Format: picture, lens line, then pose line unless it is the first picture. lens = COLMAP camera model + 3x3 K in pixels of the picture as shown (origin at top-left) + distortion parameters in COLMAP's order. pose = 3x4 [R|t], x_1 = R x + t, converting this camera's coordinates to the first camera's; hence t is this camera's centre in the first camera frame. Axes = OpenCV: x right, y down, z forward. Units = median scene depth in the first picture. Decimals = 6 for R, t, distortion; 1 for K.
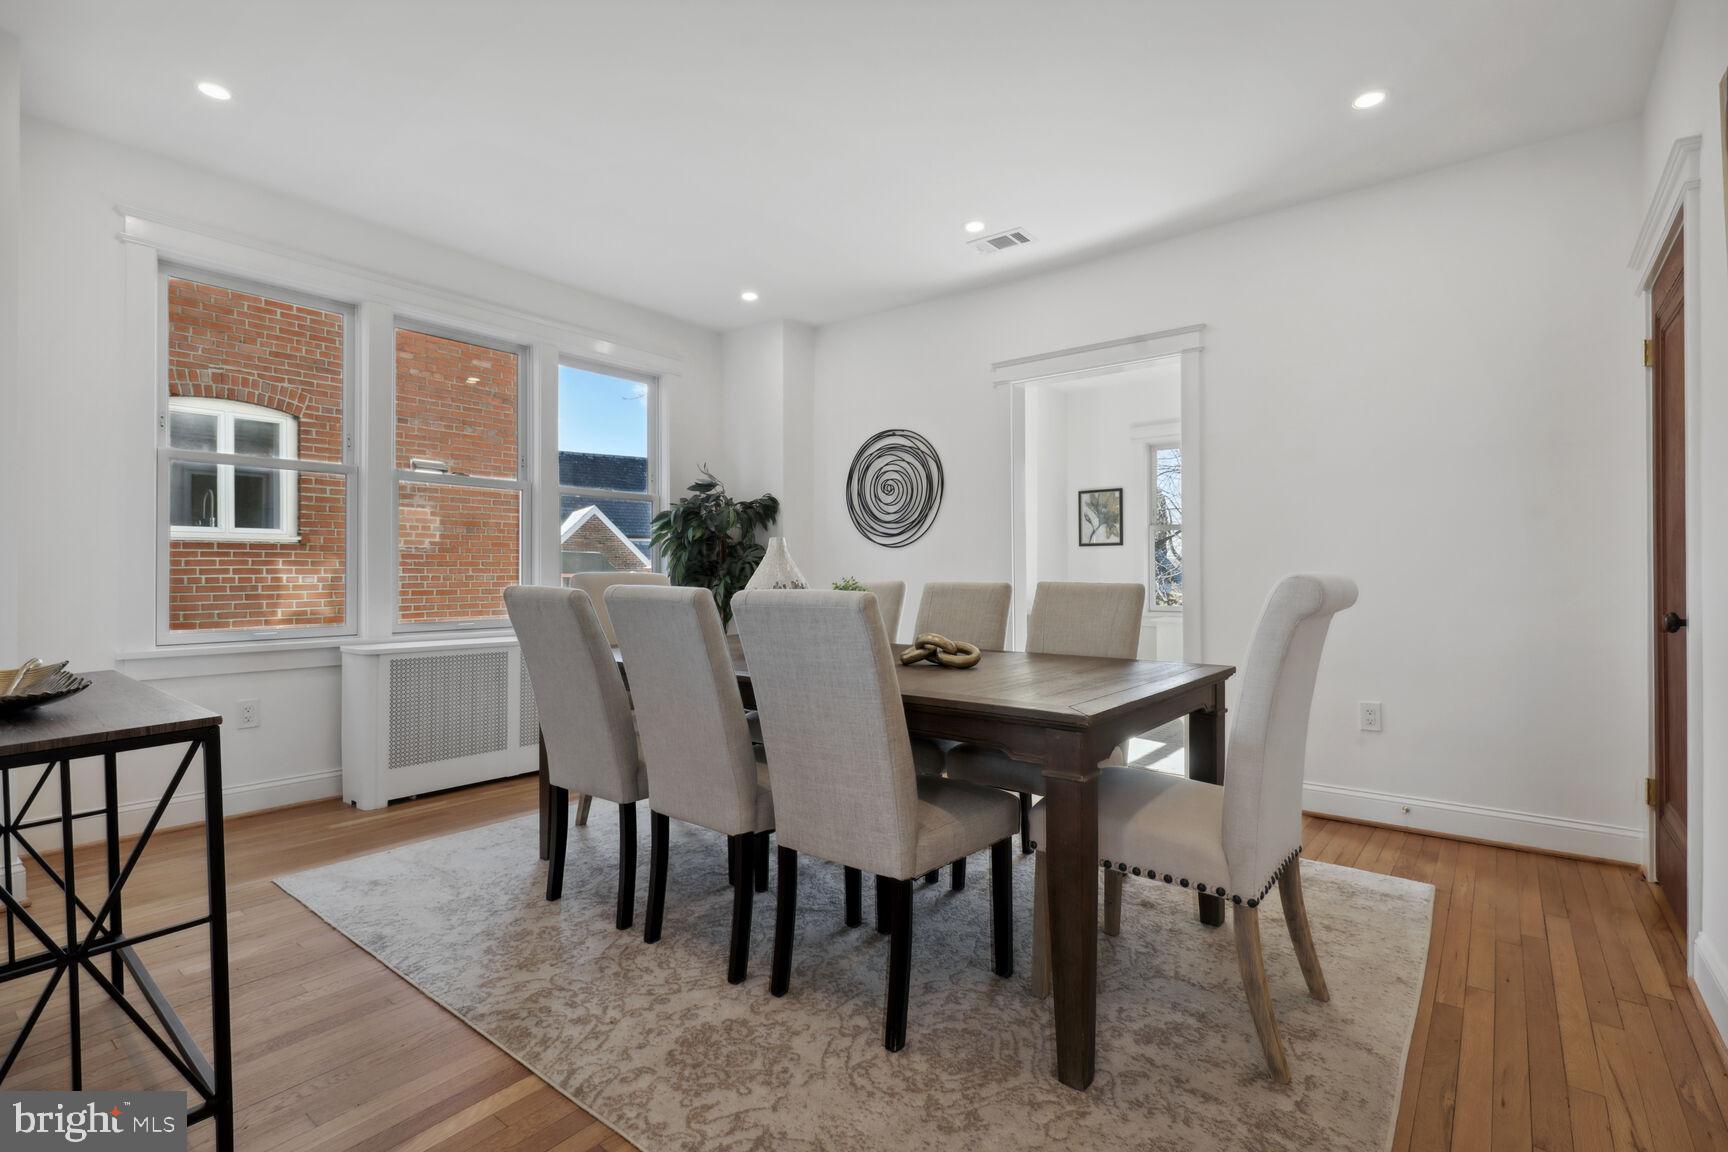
lens RADIAL K [[778.8, 0, 866.0], [0, 778.8, 575.9], [0, 0, 1]] dist [0.010854, 0.000483]
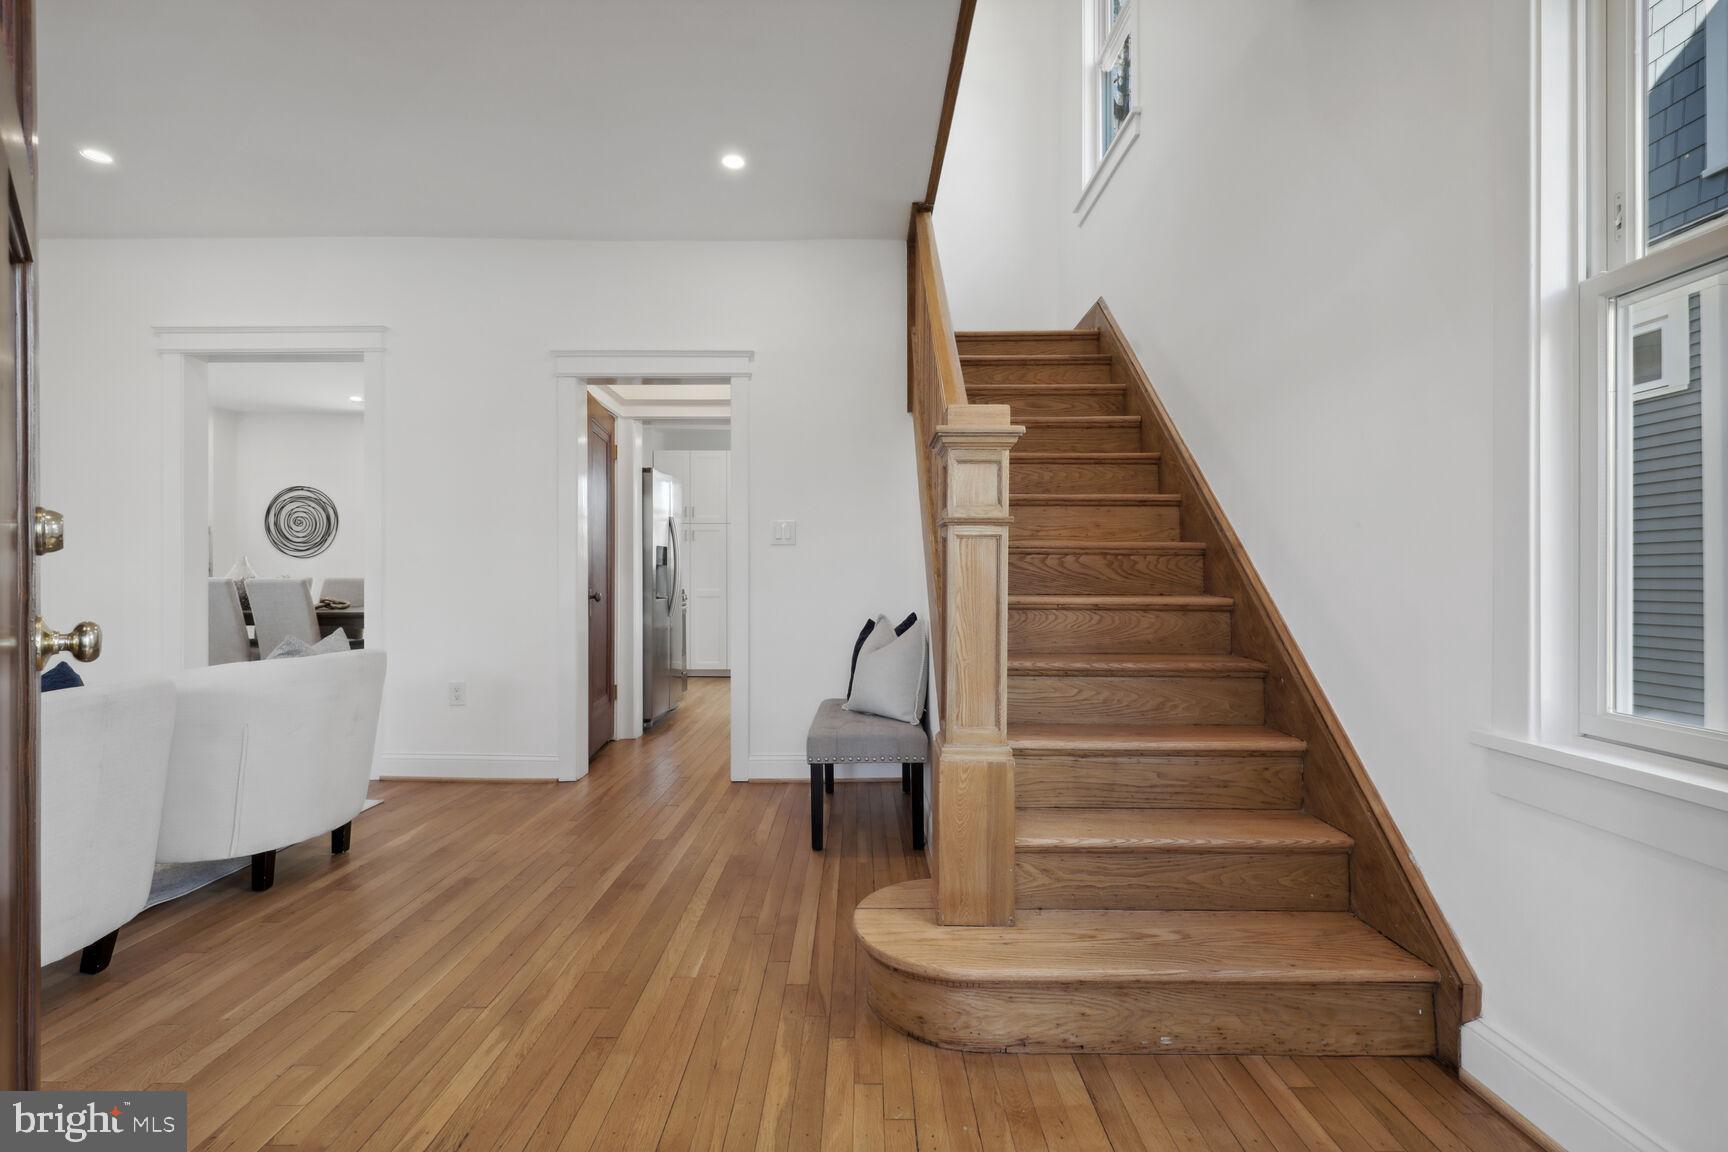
lens RADIAL K [[778.8, 0, 865.3], [0, 778.8, 577.3], [0, 0, 1]] dist [0.010854, 0.000483]
pose [[0.778495, 0.001667, 0.627648, -0.078902], [-0.001621, 0.999998, -0.000645, 0.005323], [-0.627649, -0.000515, 0.778497, -1.076368]]
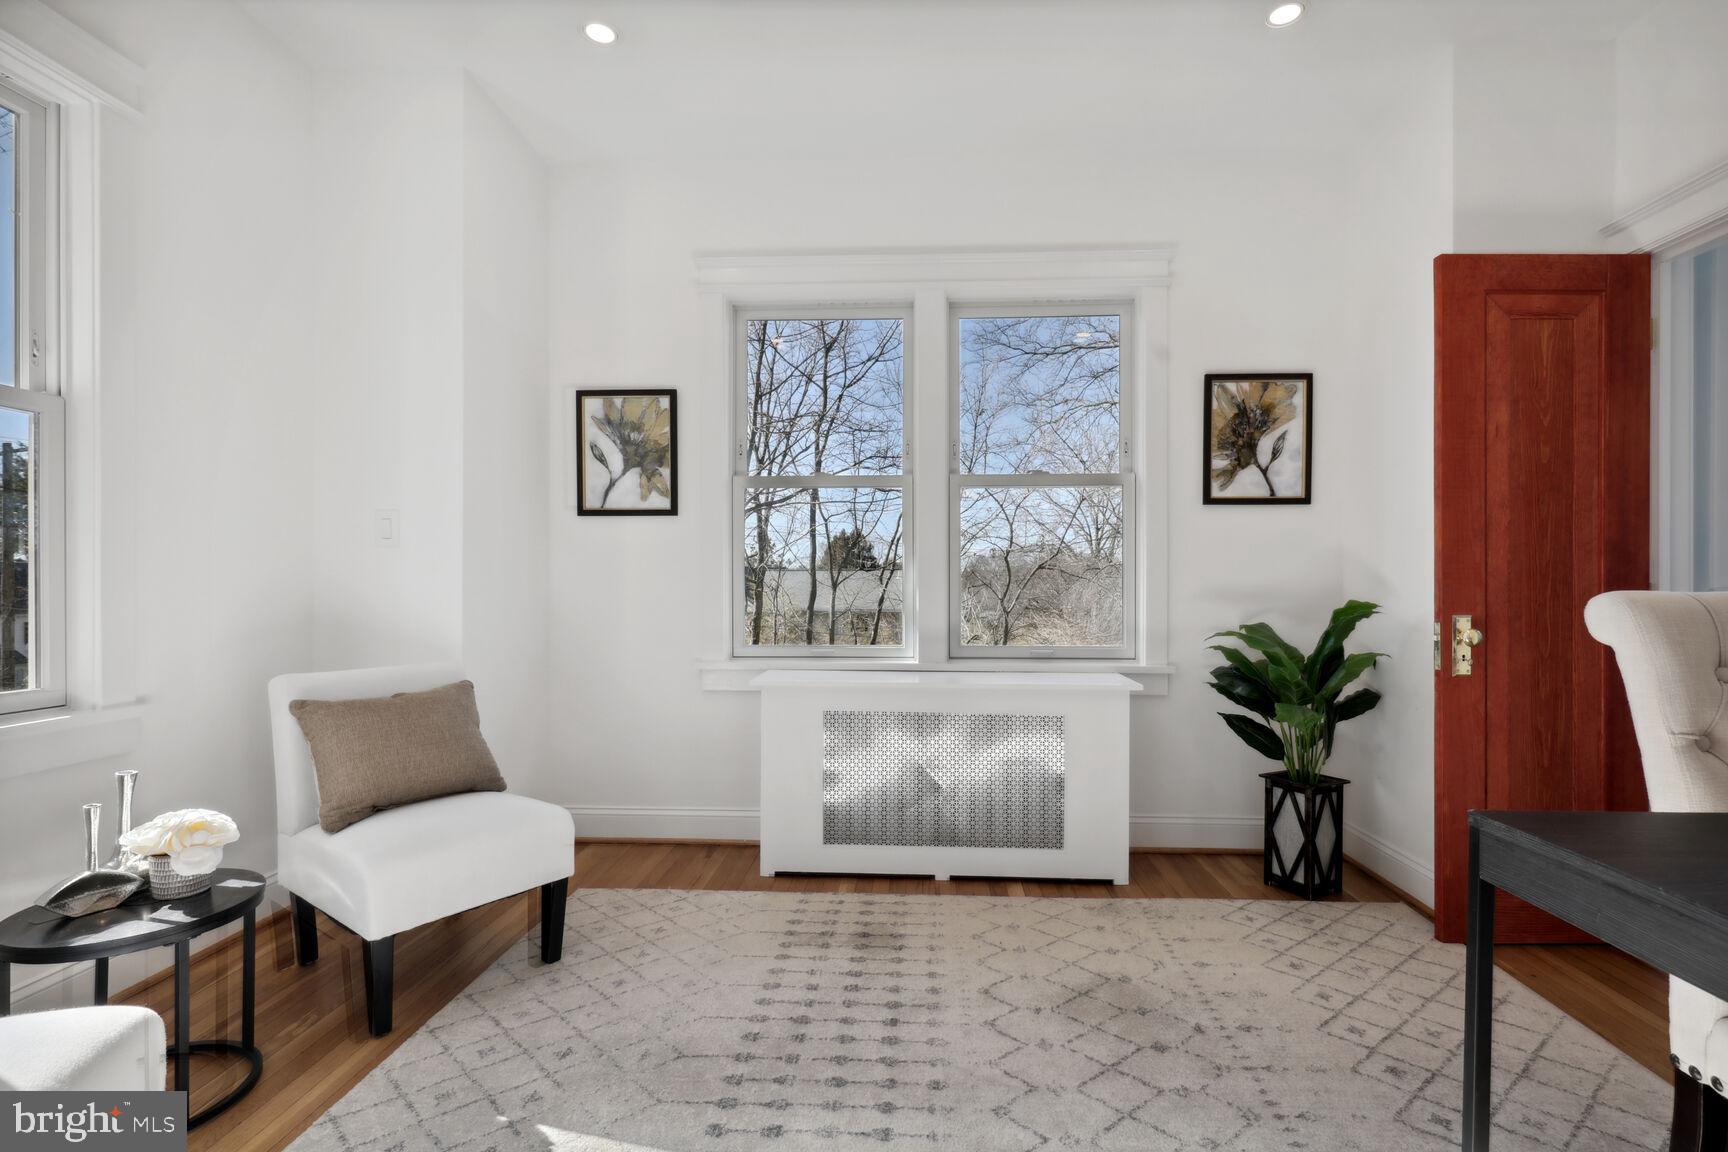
lens RADIAL K [[778.8, 0, 866.9], [0, 778.8, 579.8], [0, 0, 1]] dist [0.010854, 0.000483]
pose [[0.813264, 0.001635, 0.581892, 0.152471], [-0.002889, 0.999995, 0.001228, -0.002481], [-0.581887, -0.002680, 0.813265, 0.556271]]
